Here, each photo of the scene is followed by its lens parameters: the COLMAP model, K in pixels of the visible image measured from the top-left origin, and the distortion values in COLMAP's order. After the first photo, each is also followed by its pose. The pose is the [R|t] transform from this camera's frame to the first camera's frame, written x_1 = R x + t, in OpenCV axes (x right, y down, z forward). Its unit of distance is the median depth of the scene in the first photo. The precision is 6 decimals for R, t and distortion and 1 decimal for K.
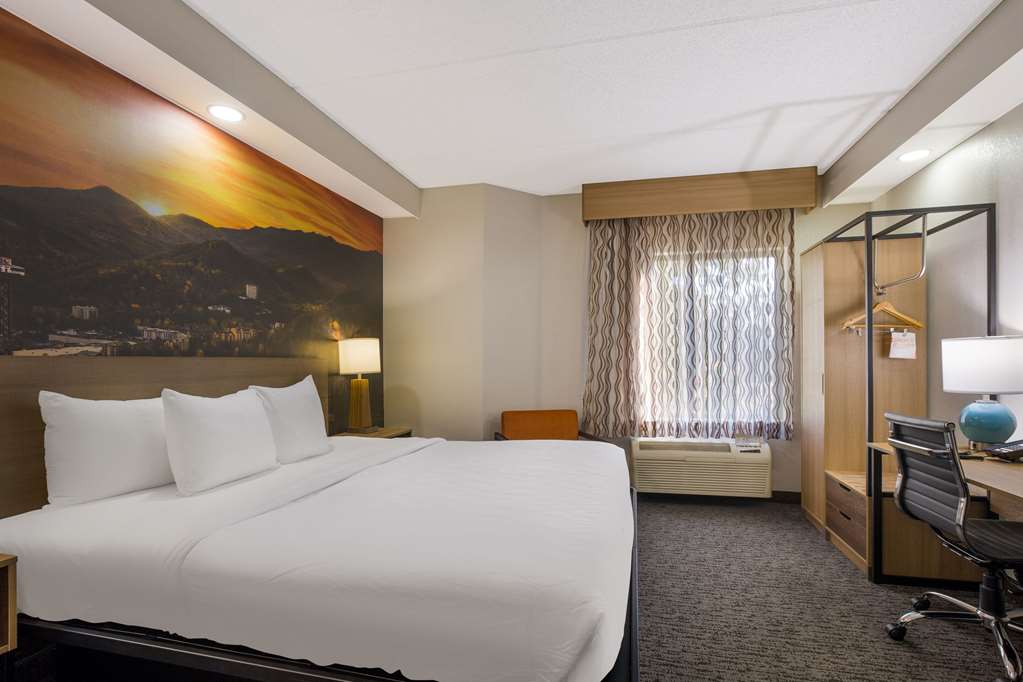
lens RADIAL K [[485.5, 0, 518.5], [0, 485.5, 364.9], [0, 0, 1]] dist [-0.020214, 0.010236]
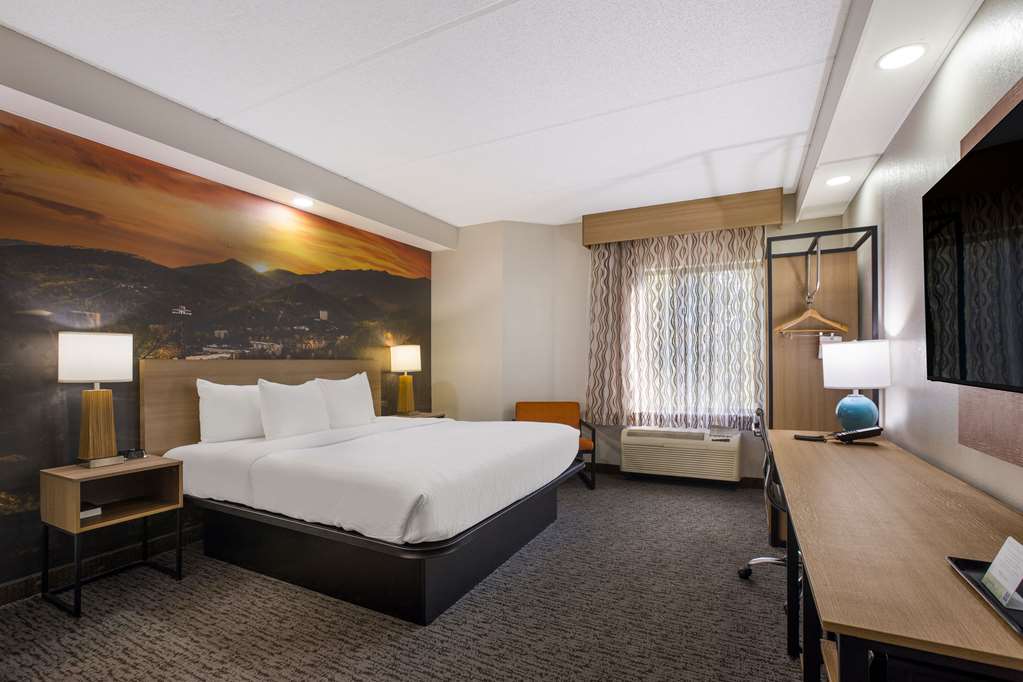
lens RADIAL K [[467.8, 0, 511.5], [0, 467.8, 366.5], [0, 0, 1]] dist [-0.022243, 0.010025]
pose [[0.971723, 0.001646, -0.236120, 0.349469], [-0.000819, 0.999993, 0.003600, -0.000117], [0.236124, -0.003305, 0.971717, -0.257826]]
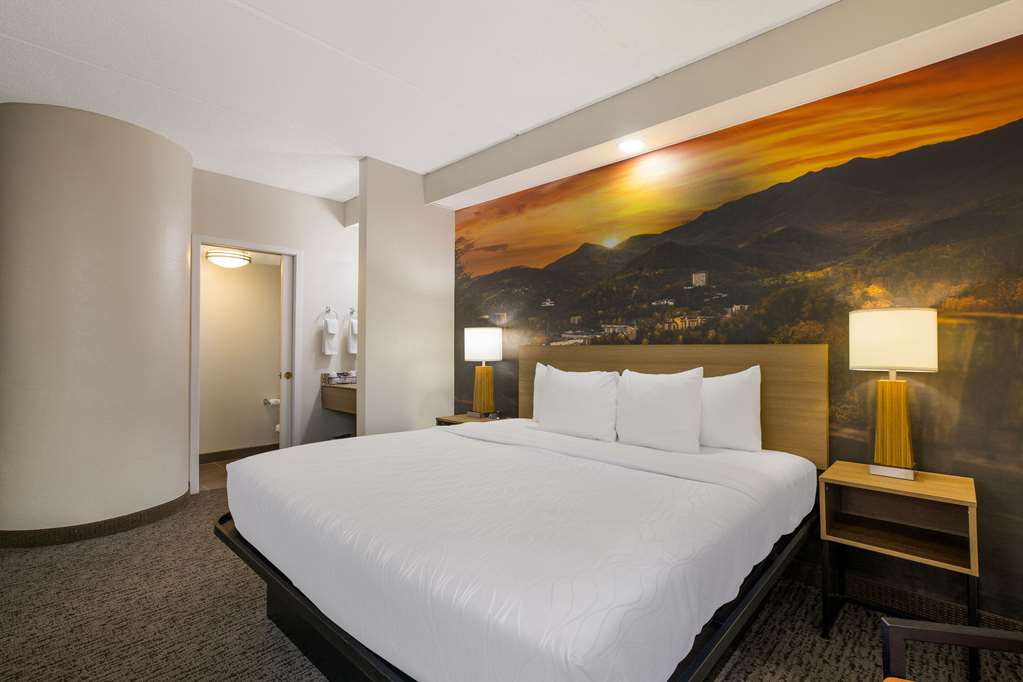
lens RADIAL K [[467.8, 0, 506.3], [0, 467.8, 343.7], [0, 0, 1]] dist [-0.022243, 0.010025]
pose [[-0.491114, -0.009330, -0.871046, 0.498596], [-0.008914, 0.999944, -0.005684, -0.008137], [0.871050, 0.004973, -0.491169, 1.143089]]
